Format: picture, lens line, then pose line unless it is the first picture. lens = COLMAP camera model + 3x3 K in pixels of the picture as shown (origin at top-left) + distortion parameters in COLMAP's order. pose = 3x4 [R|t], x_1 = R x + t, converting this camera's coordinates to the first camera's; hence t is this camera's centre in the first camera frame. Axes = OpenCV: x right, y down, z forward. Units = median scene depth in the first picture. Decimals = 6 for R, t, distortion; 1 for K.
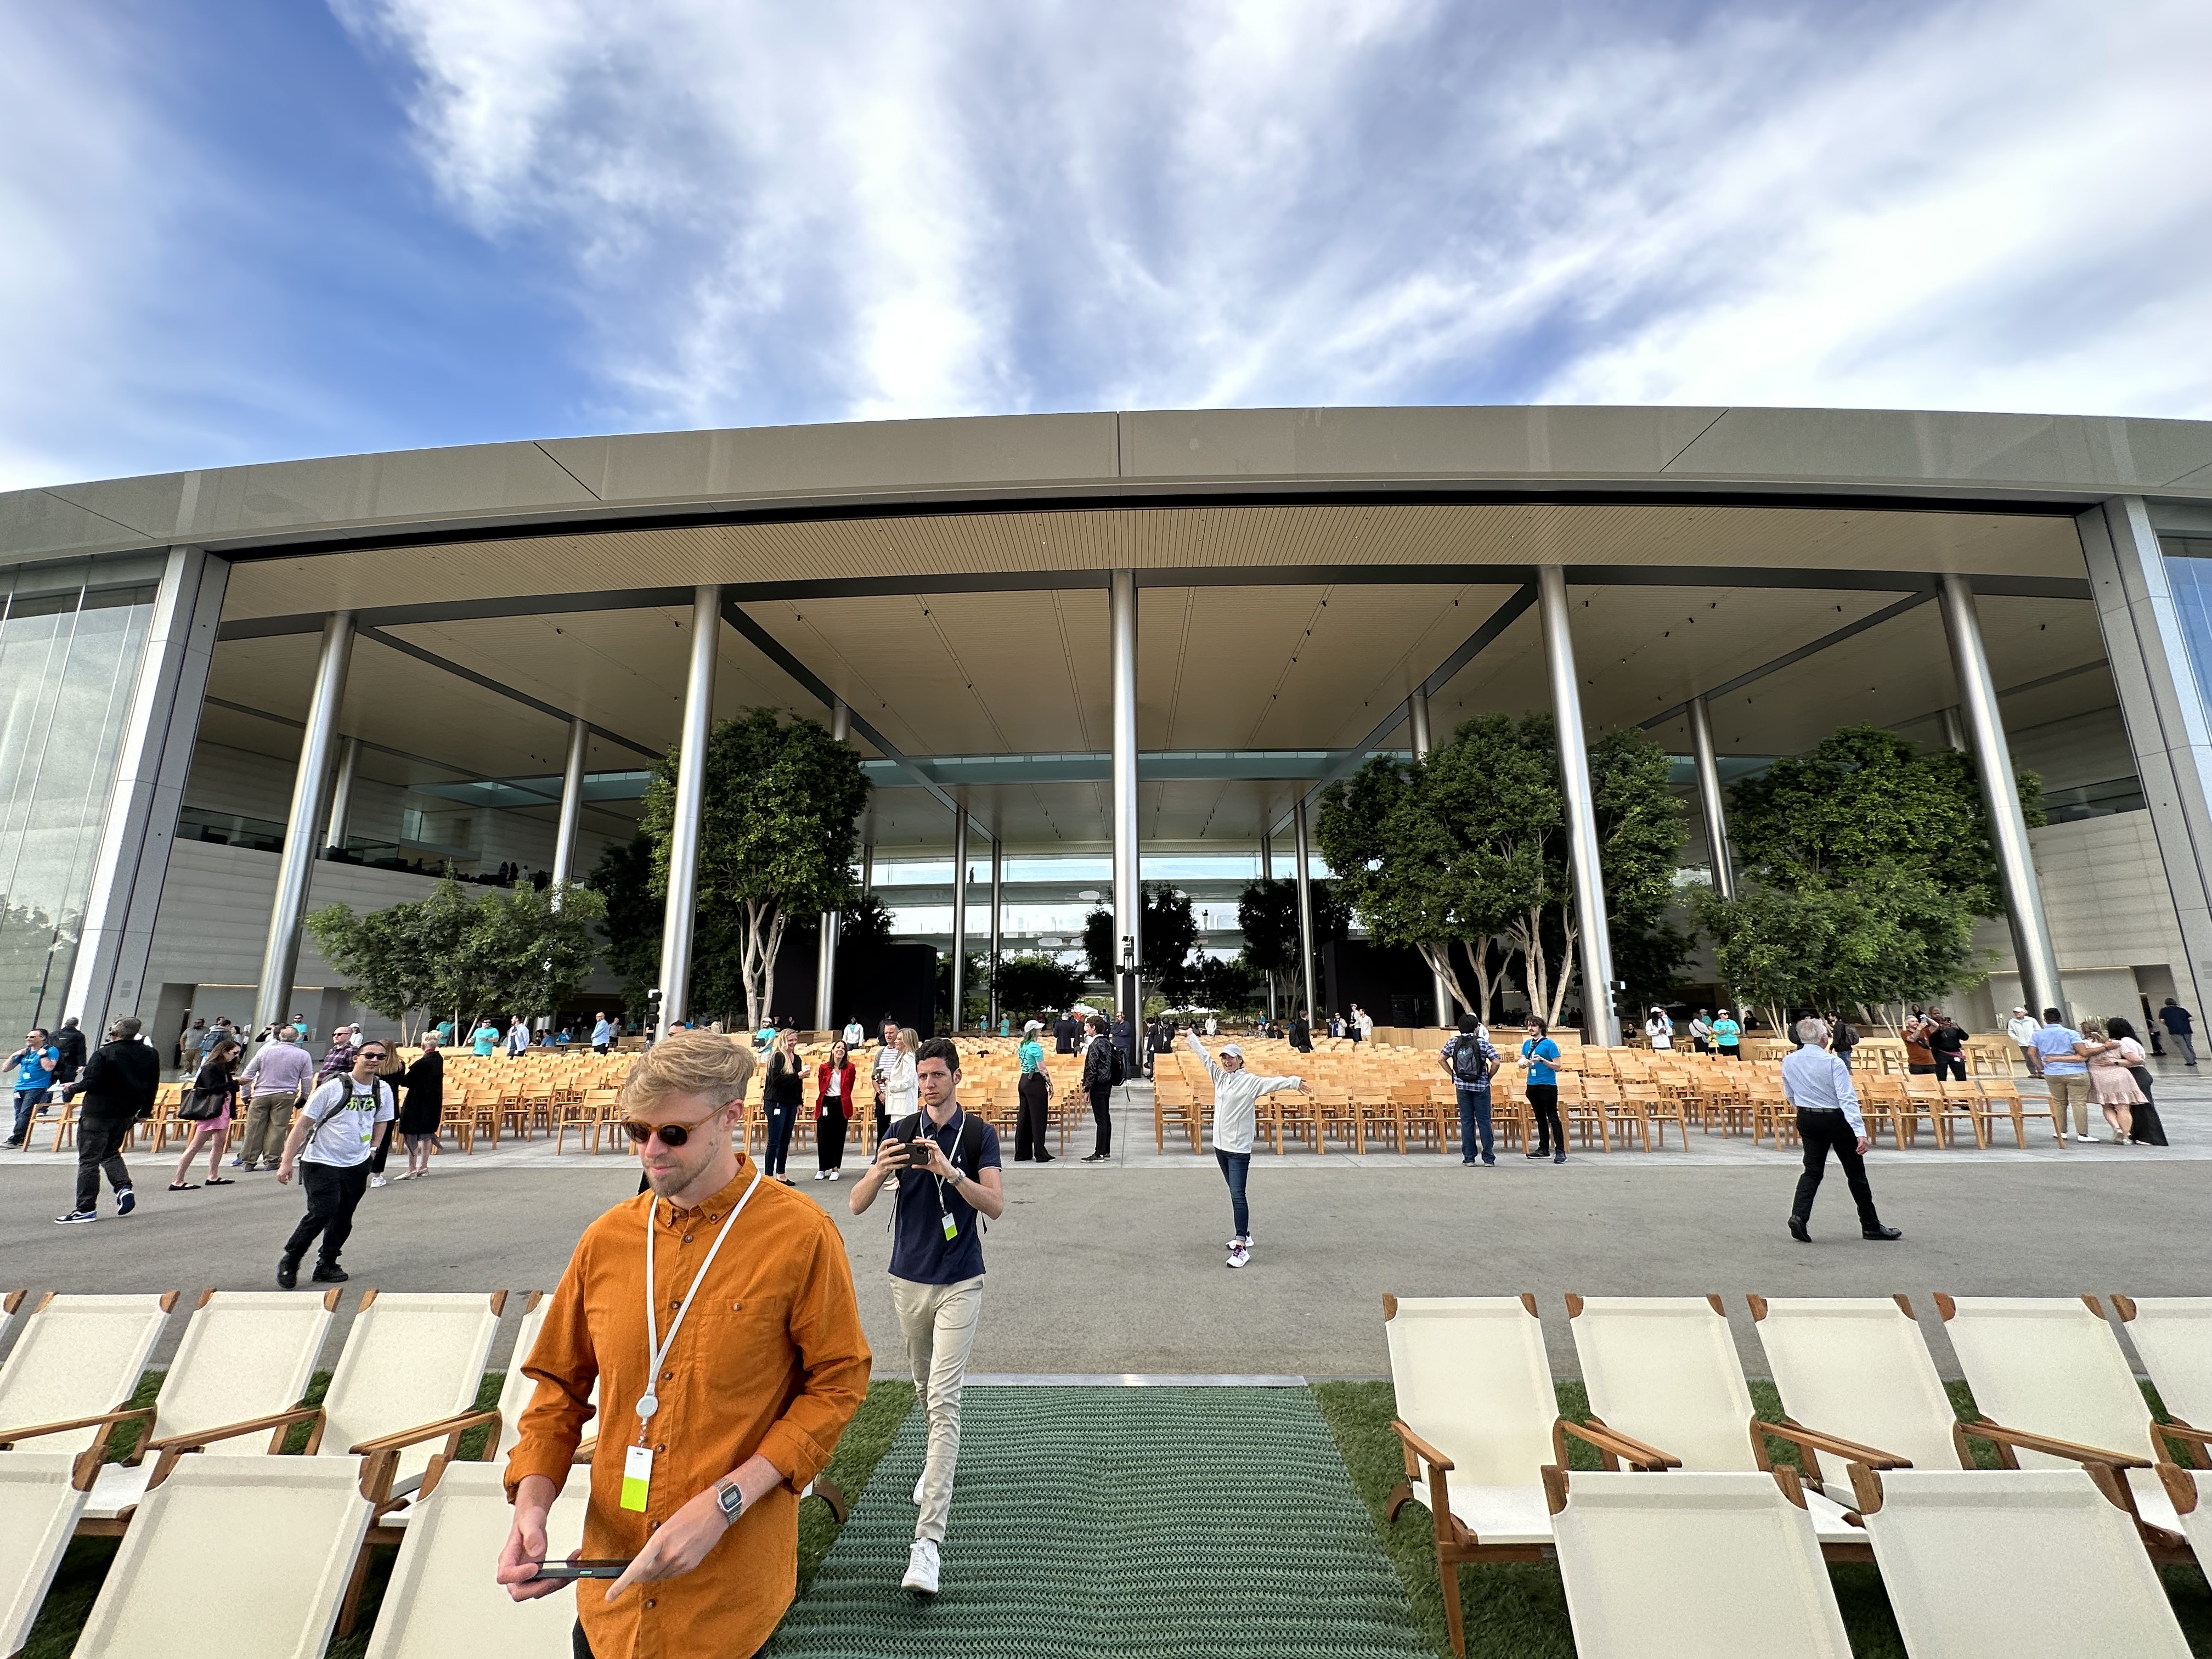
lens RADIAL K [[883.9, 0, 1106.0], [0, 883.9, 829.5], [0, 0, 1]] dist [-0.010504, 0.000020]
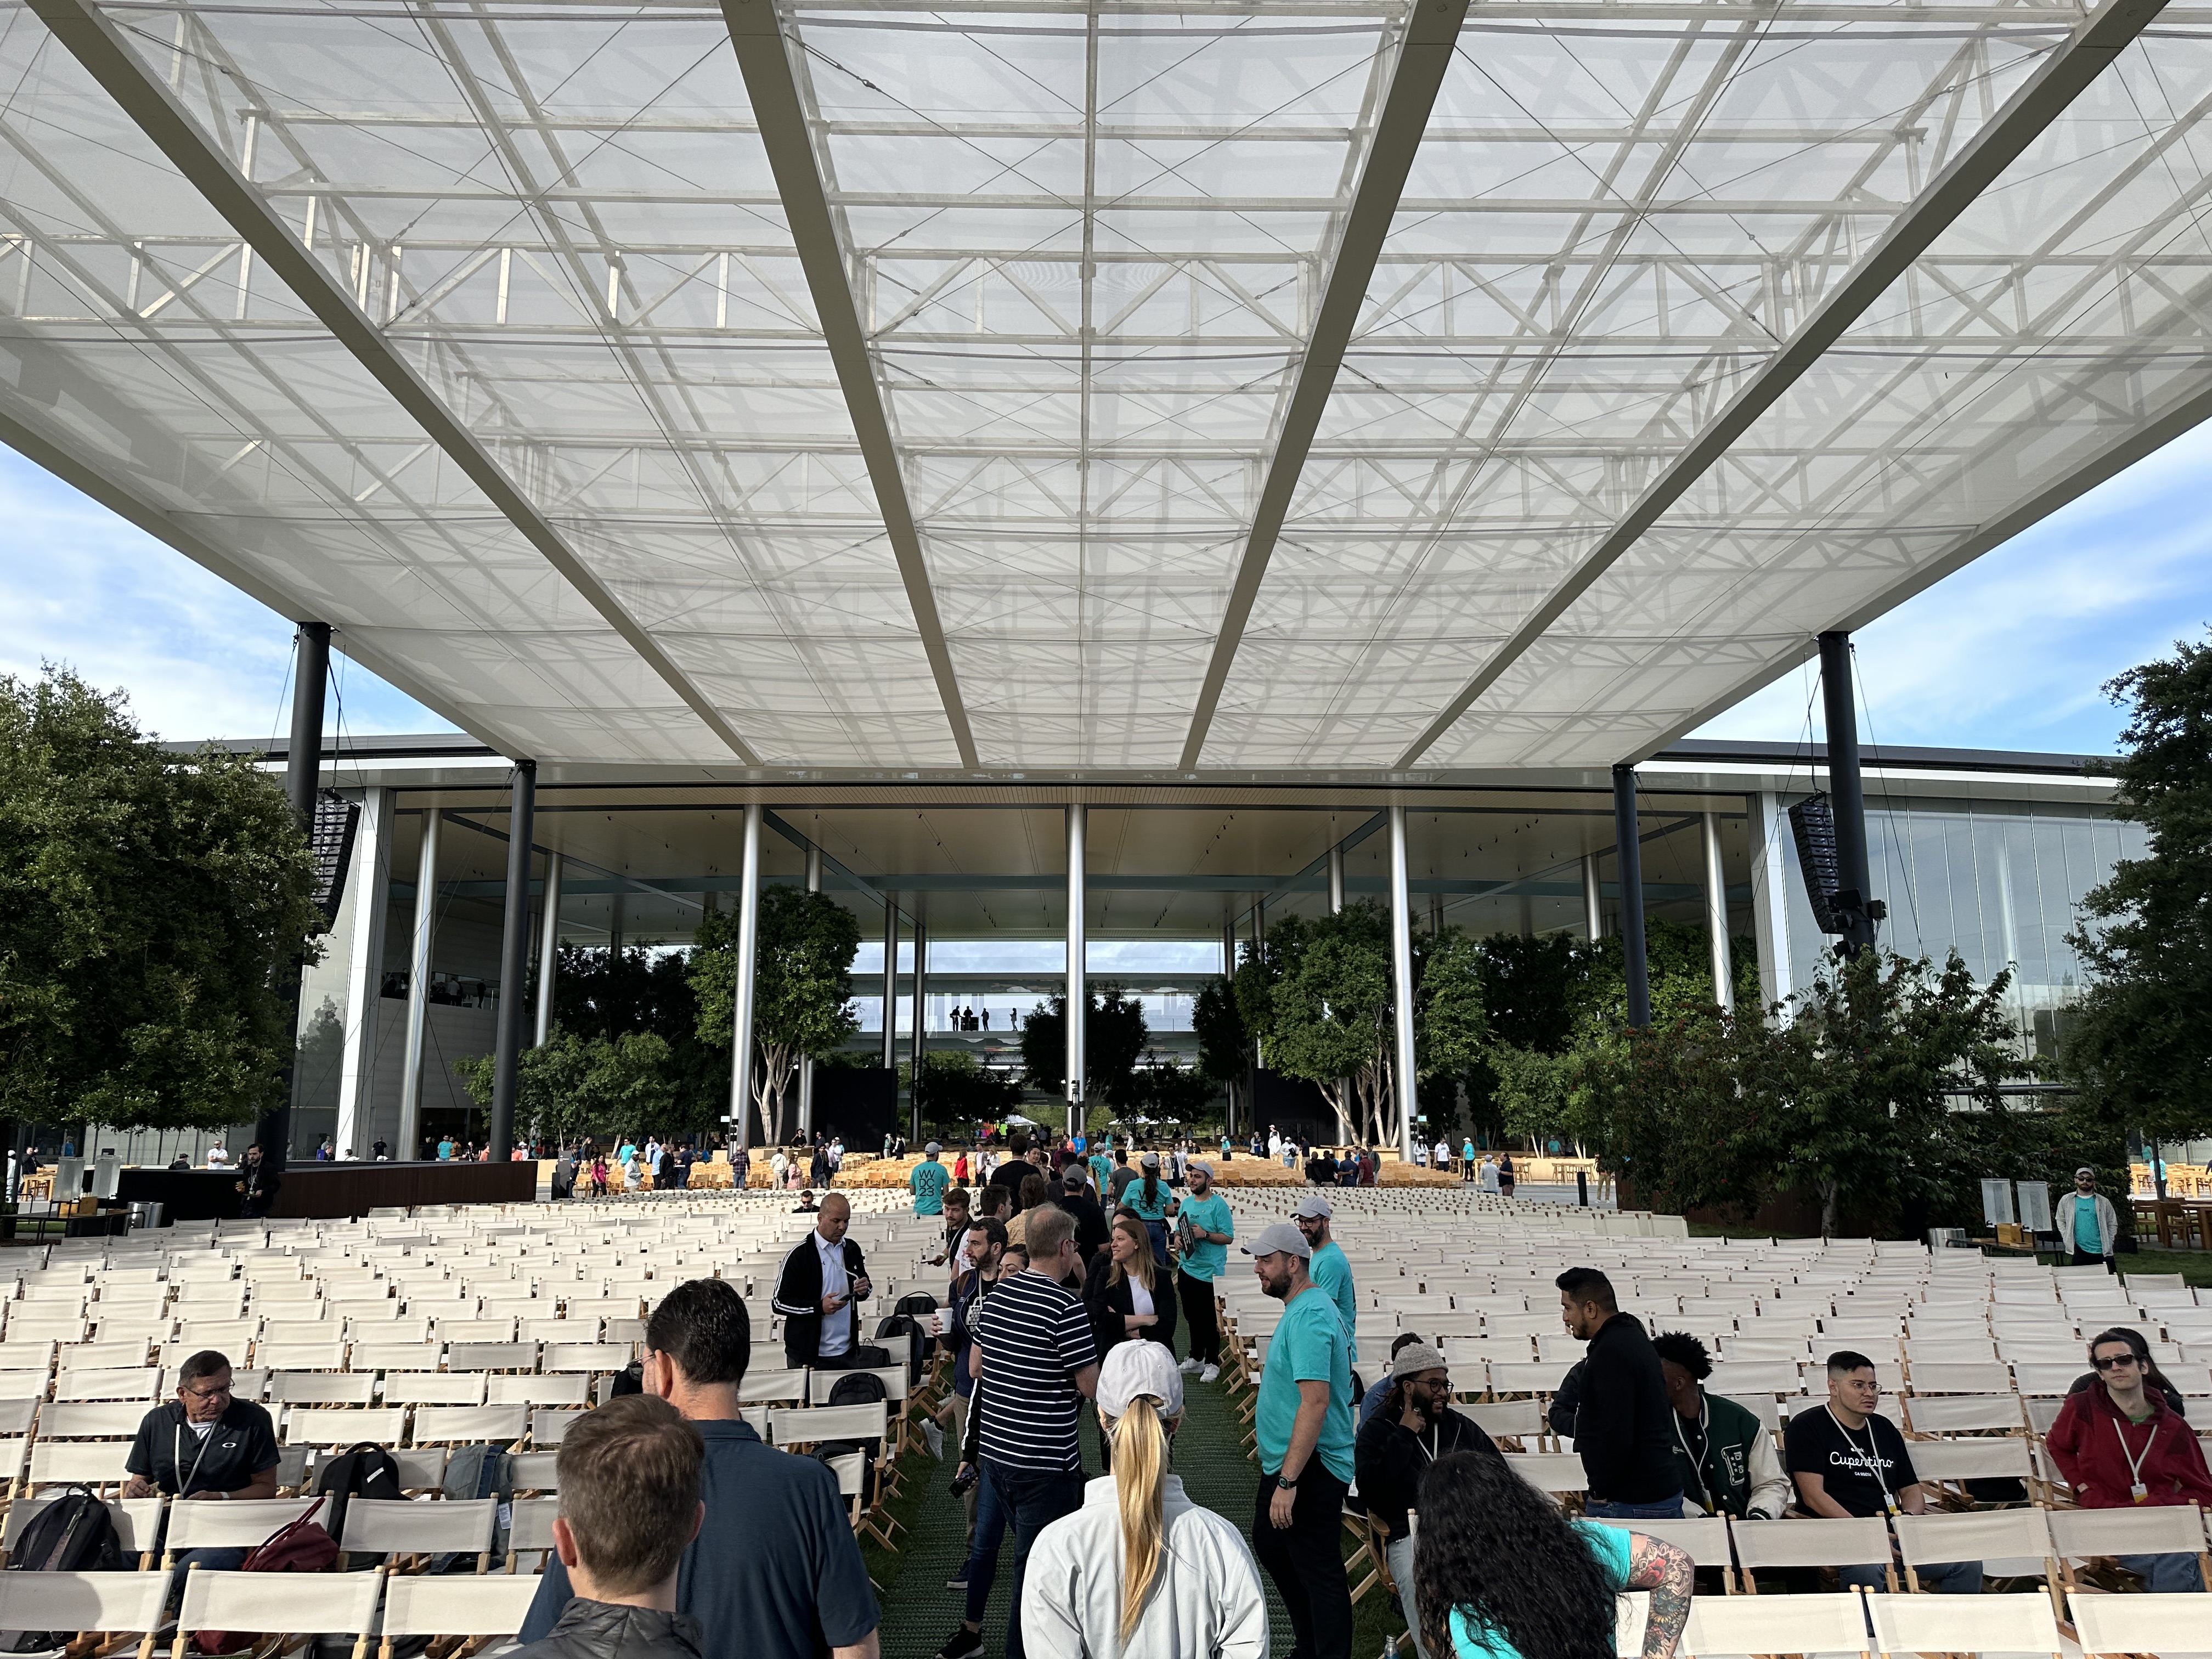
lens RADIAL K [[1533.1, 0, 1106.0], [0, 1533.1, 829.5], [0, 0, 1]] dist [0.113845, -0.143885]
pose [[0.998550, 0.017203, 0.051015, -0.023528], [-0.018387, 0.999570, 0.022832, -0.133051], [-0.050600, -0.023737, 0.998437, -0.572662]]
